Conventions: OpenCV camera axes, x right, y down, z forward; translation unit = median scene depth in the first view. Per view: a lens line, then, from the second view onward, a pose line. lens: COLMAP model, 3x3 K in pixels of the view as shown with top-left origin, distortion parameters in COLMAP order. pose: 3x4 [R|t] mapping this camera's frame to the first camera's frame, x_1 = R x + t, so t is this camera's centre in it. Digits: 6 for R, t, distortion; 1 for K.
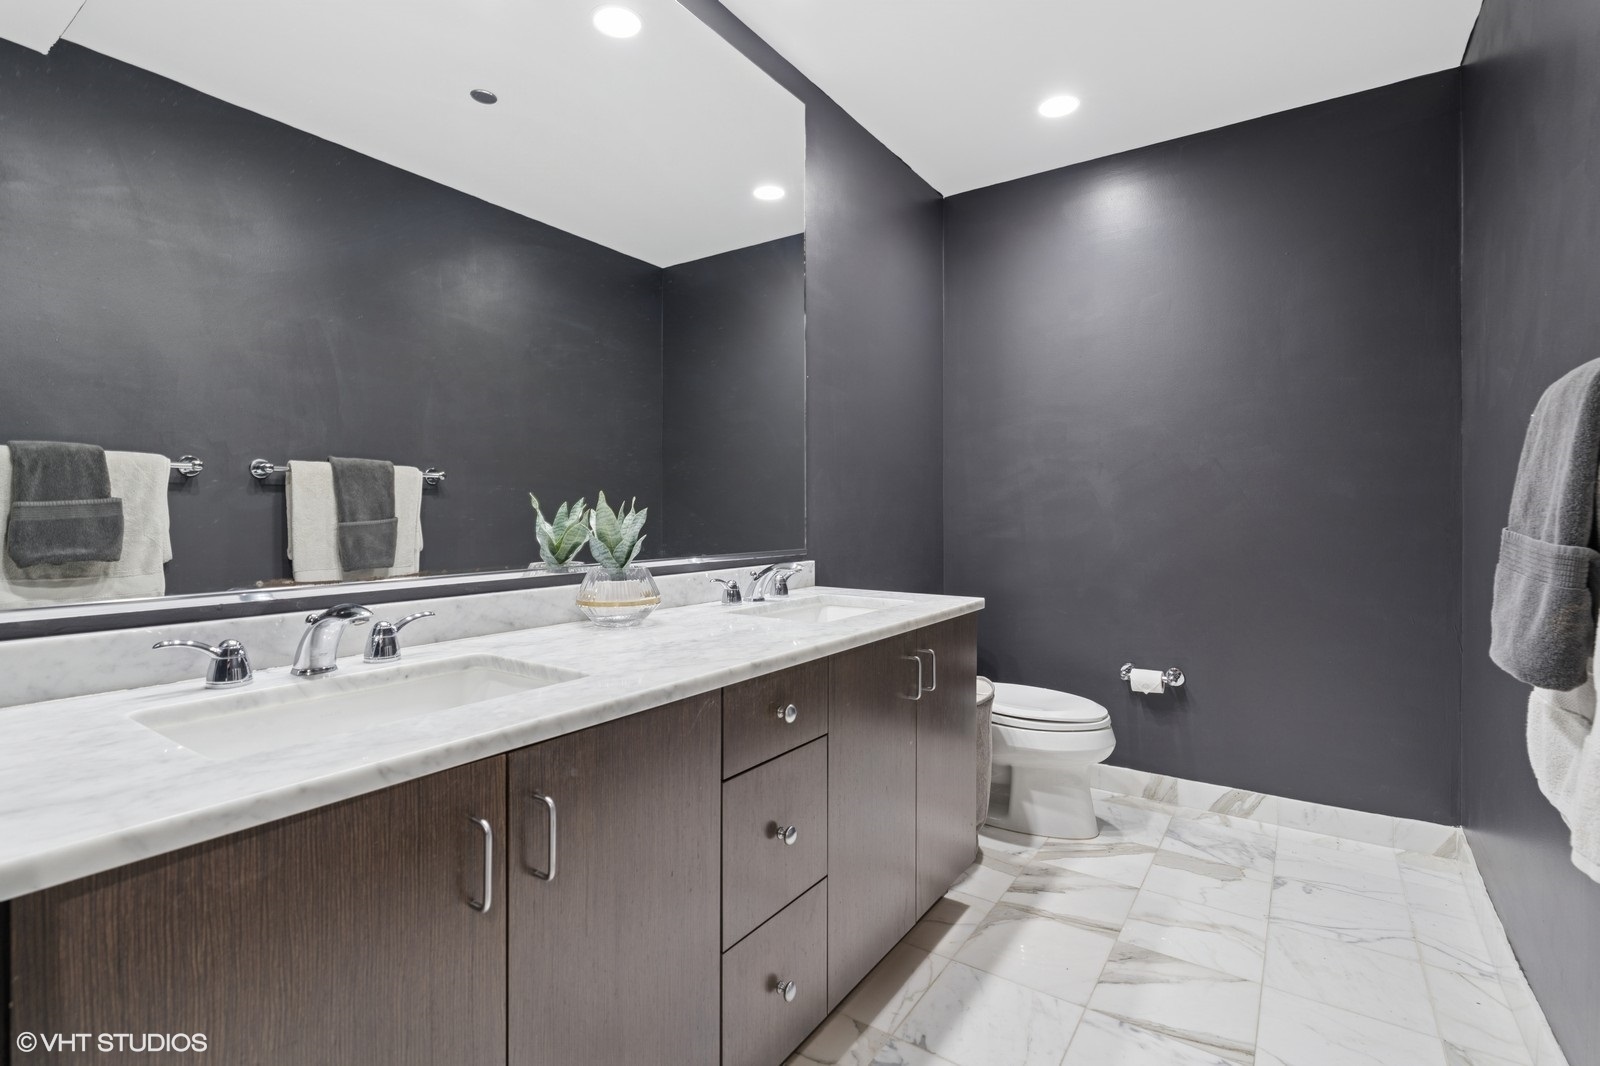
lens RADIAL K [[730.2, 0, 801.8], [0, 730.2, 527.2], [0, 0, 1]] dist [0.002793, 0.002092]
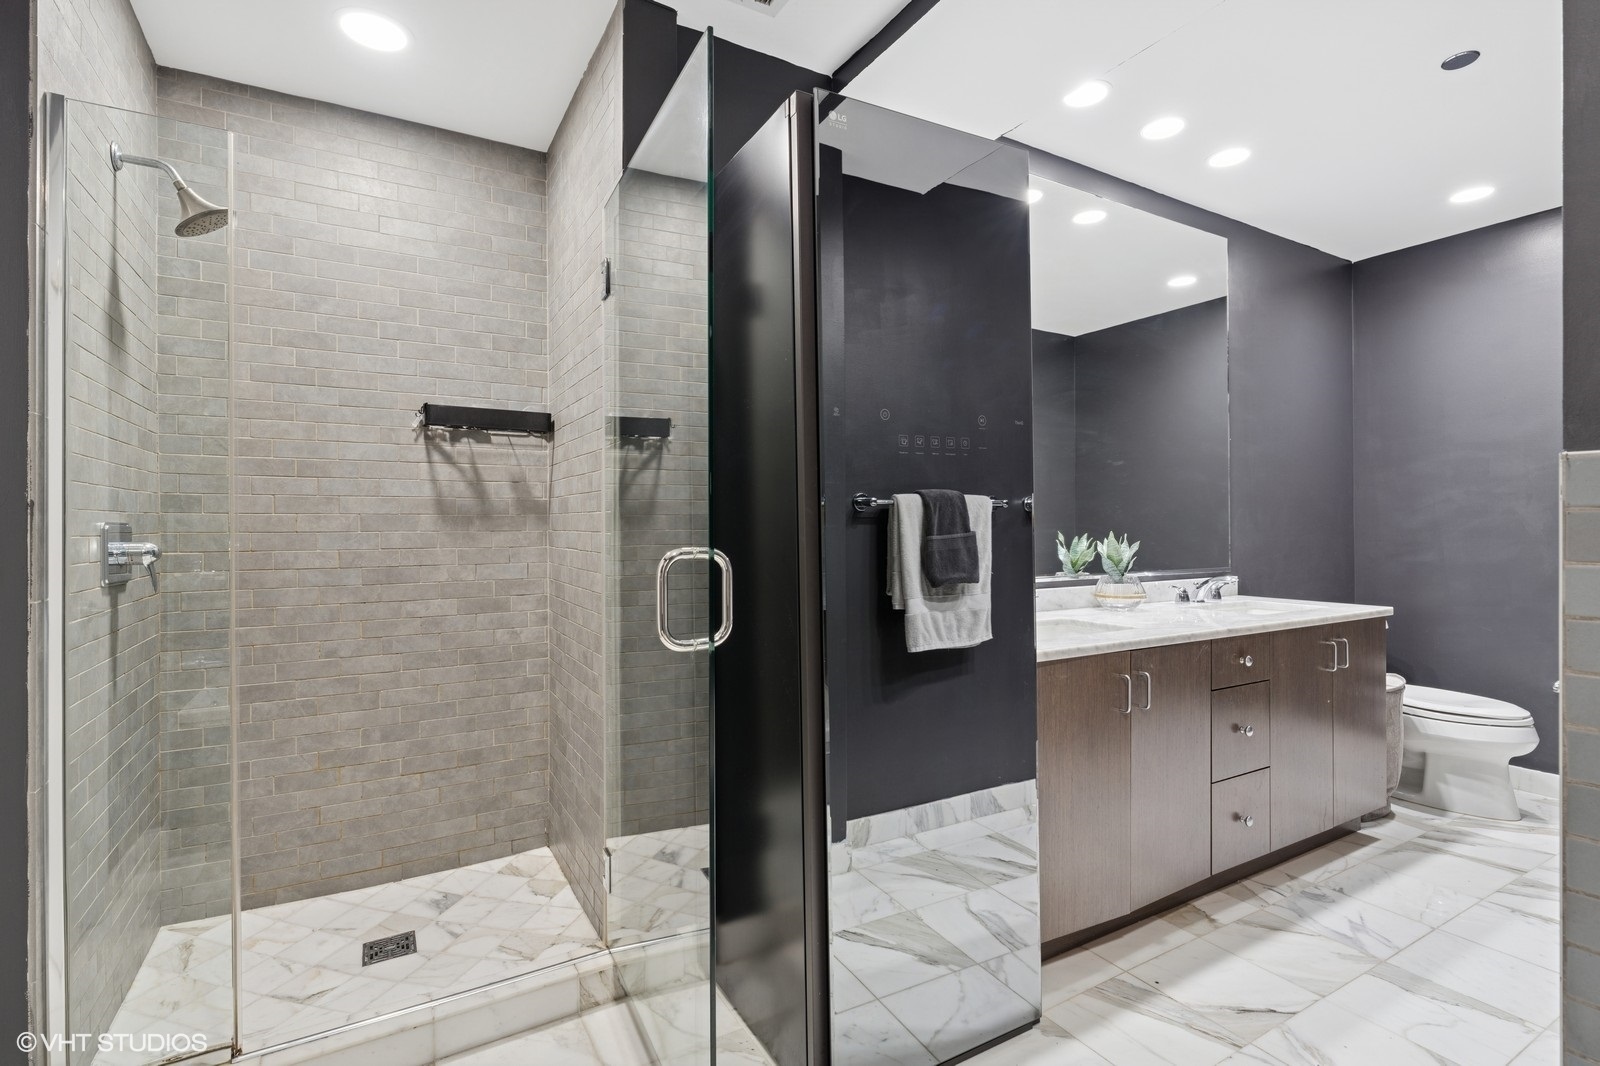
lens RADIAL K [[823.5, 0, 757.7], [0, 823.5, 530.2], [0, 0, 1]] dist [0.008002, 0.000575]
pose [[0.908572, -0.001325, -0.417727, -0.174031], [-0.004464, 0.999907, -0.012880, -0.018063], [0.417705, 0.013567, 0.908481, -0.871472]]
